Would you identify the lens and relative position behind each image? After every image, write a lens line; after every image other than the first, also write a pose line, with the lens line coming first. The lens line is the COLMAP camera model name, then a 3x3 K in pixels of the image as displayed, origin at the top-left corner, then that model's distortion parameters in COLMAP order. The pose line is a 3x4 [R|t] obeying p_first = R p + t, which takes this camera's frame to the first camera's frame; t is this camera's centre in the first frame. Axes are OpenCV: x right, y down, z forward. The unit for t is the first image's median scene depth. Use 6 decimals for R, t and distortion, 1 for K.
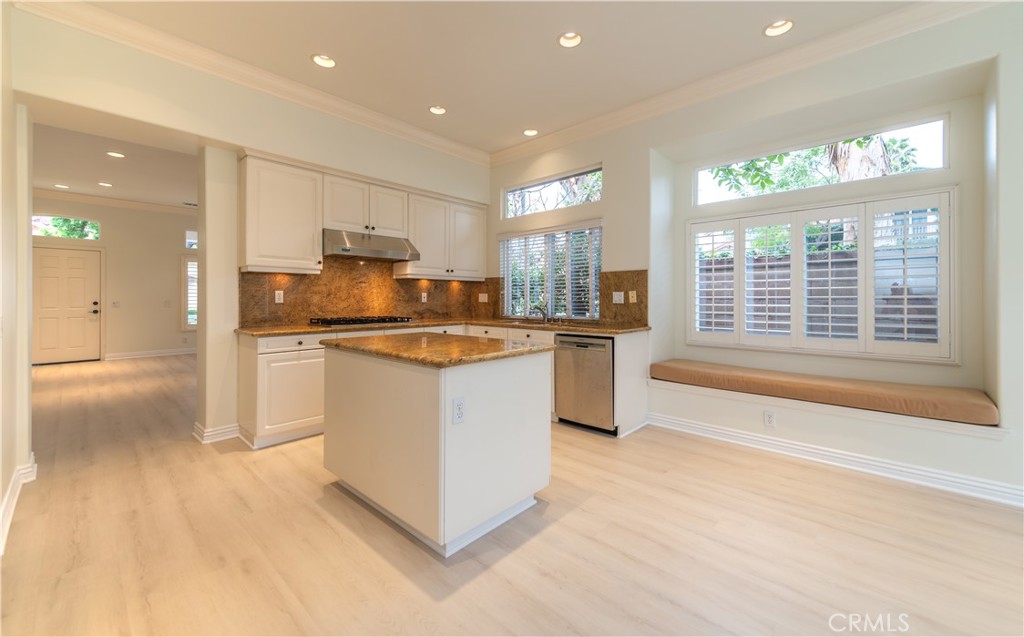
lens RADIAL K [[400.0, 0, 512.2], [0, 400.0, 294.7], [0, 0, 1]] dist [0.010636, -0.000416]
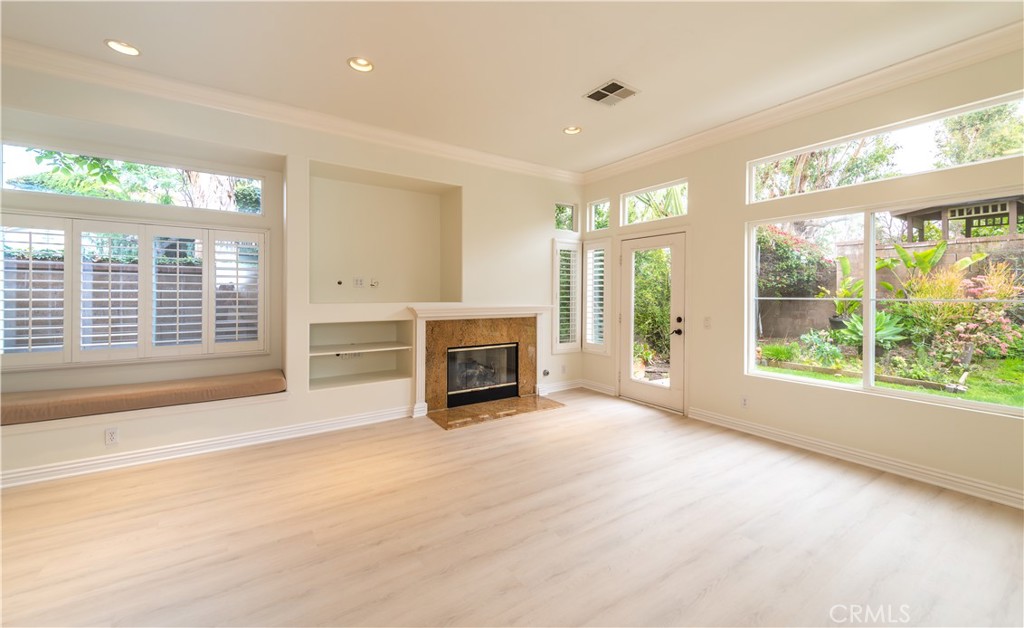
lens RADIAL K [[405.5, 0, 516.6], [0, 405.5, 297.1], [0, 0, 1]] dist [0.022813, -0.006795]
pose [[0.222602, -0.004713, 0.974898, -0.089512], [-0.013885, 0.999872, 0.008004, -0.039742], [-0.974810, -0.015319, 0.222508, -0.136154]]
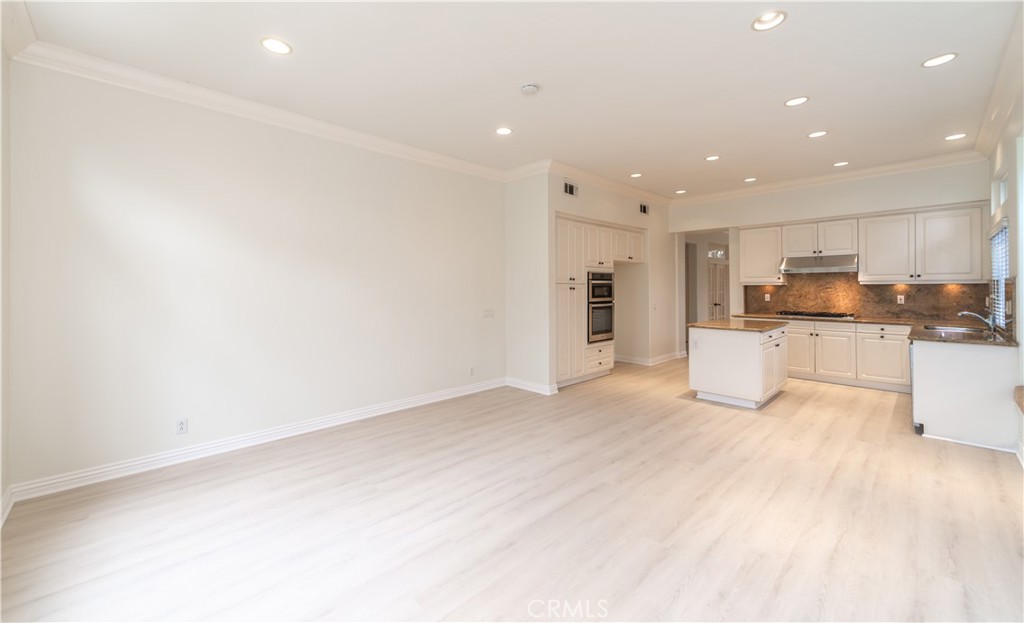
lens RADIAL K [[404.6, 0, 517.4], [0, 404.6, 283.2], [0, 0, 1]] dist [0.013974, -0.000047]
pose [[-0.044480, -0.009471, -0.998965, 1.281723], [0.013250, 0.999862, -0.010069, -0.055370], [0.998922, -0.013684, -0.044349, -0.043423]]
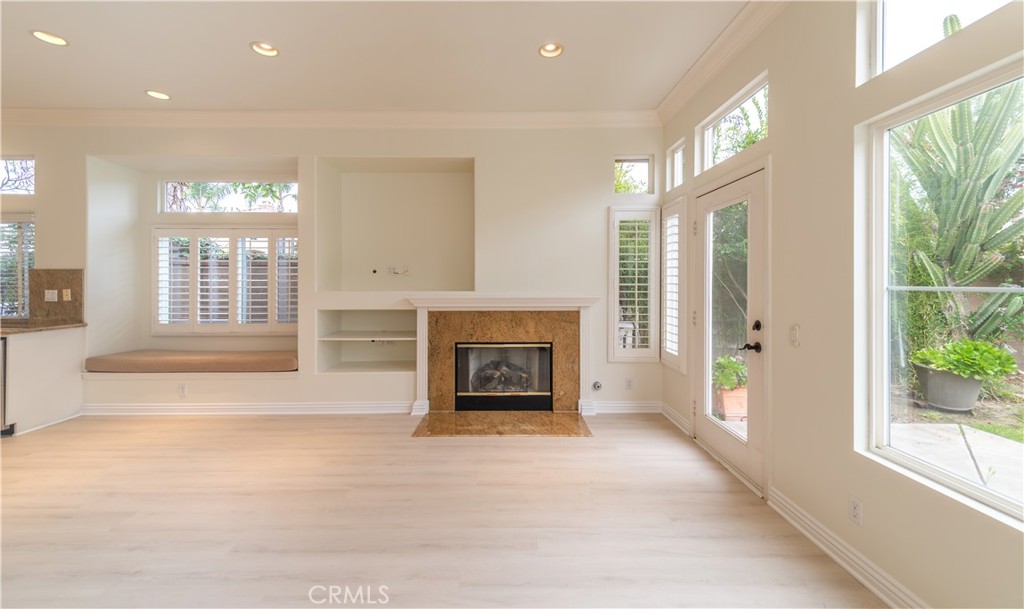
lens RADIAL K [[406.4, 0, 505.5], [0, 406.4, 280.4], [0, 0, 1]] dist [0.024007, -0.007037]
pose [[0.732882, 0.003844, 0.680345, 0.412170], [-0.007557, 0.999968, 0.002490, -0.044020], [-0.680313, -0.006966, 0.732888, -0.549939]]
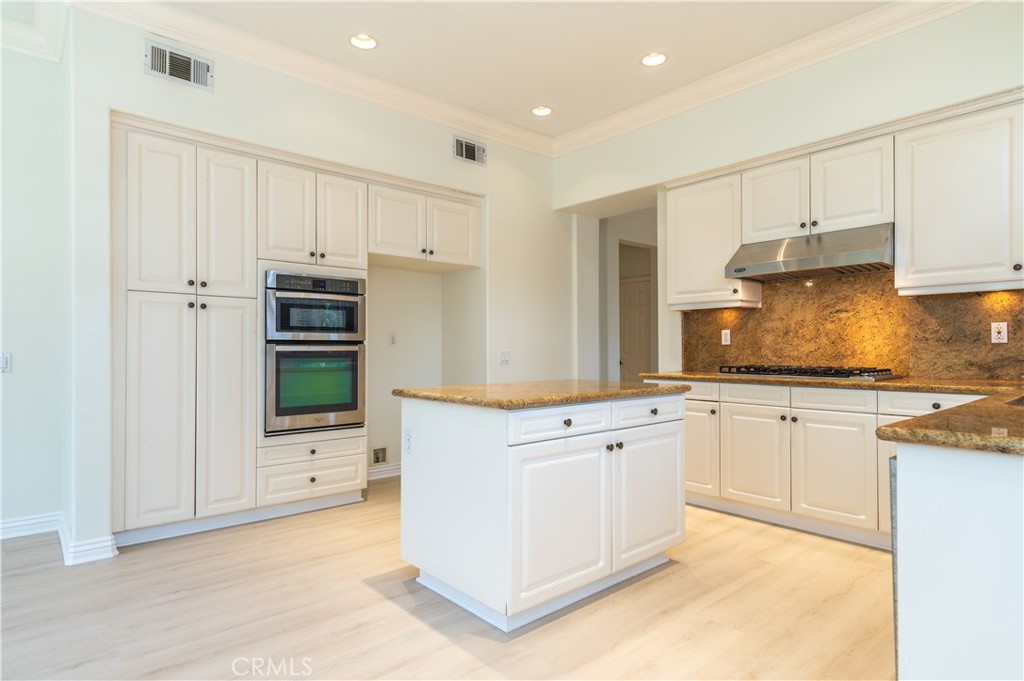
lens RADIAL K [[563.0, 0, 520.5], [0, 563.0, 345.5], [0, 0, 1]] dist [0.015502, -0.000358]
pose [[-0.096669, -0.006982, -0.995292, 0.611174], [0.010574, 0.999912, -0.008041, 0.026881], [0.995260, -0.011302, -0.096587, 0.679393]]
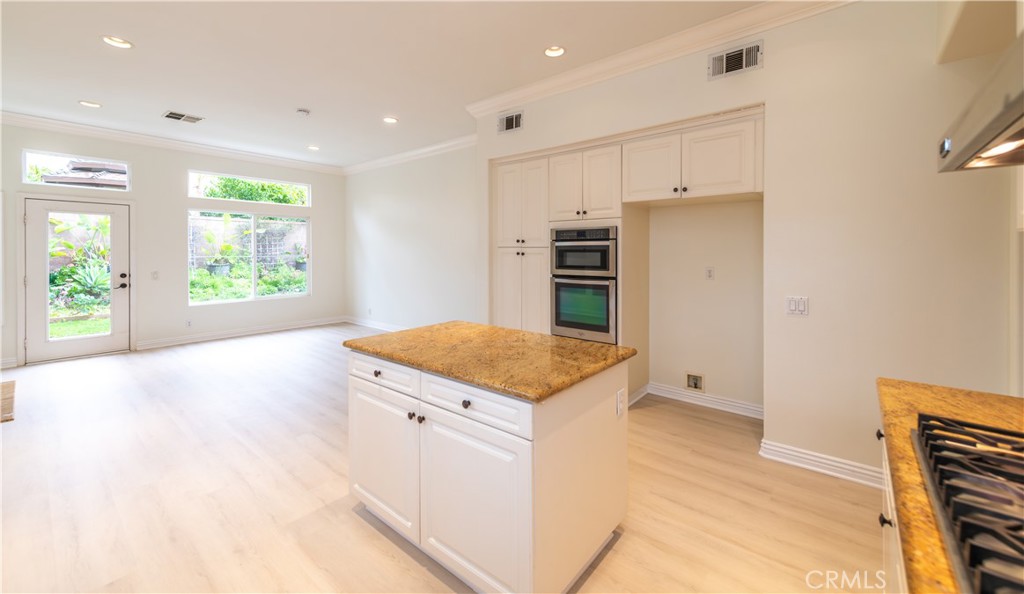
lens RADIAL K [[393.6, 0, 514.8], [0, 393.6, 261.4], [0, 0, 1]] dist [0.000635, 0.000017]
pose [[-0.998051, -0.000303, -0.062401, -0.136816], [-0.001018, 0.999934, 0.011428, -0.039435], [0.062393, 0.011469, -0.997986, 1.168702]]
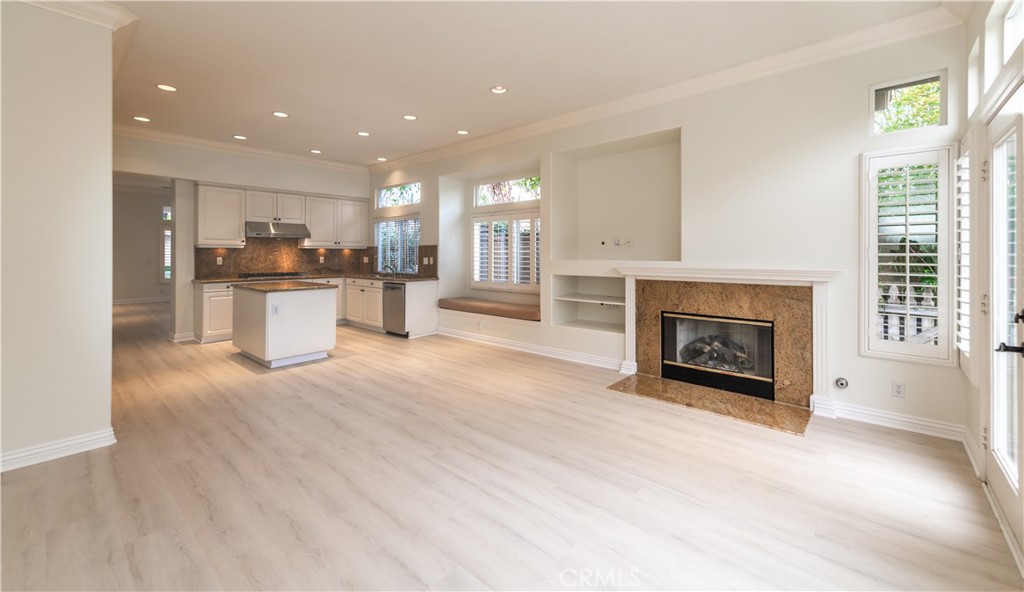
lens RADIAL K [[407.3, 0, 511.0], [0, 407.3, 250.7], [0, 0, 1]] dist [0.017099, -0.000221]
pose [[0.999733, -0.000692, 0.023094, 0.615521], [0.000620, 0.999995, 0.003127, -0.043663], [-0.023096, -0.003112, 0.999728, -0.773635]]
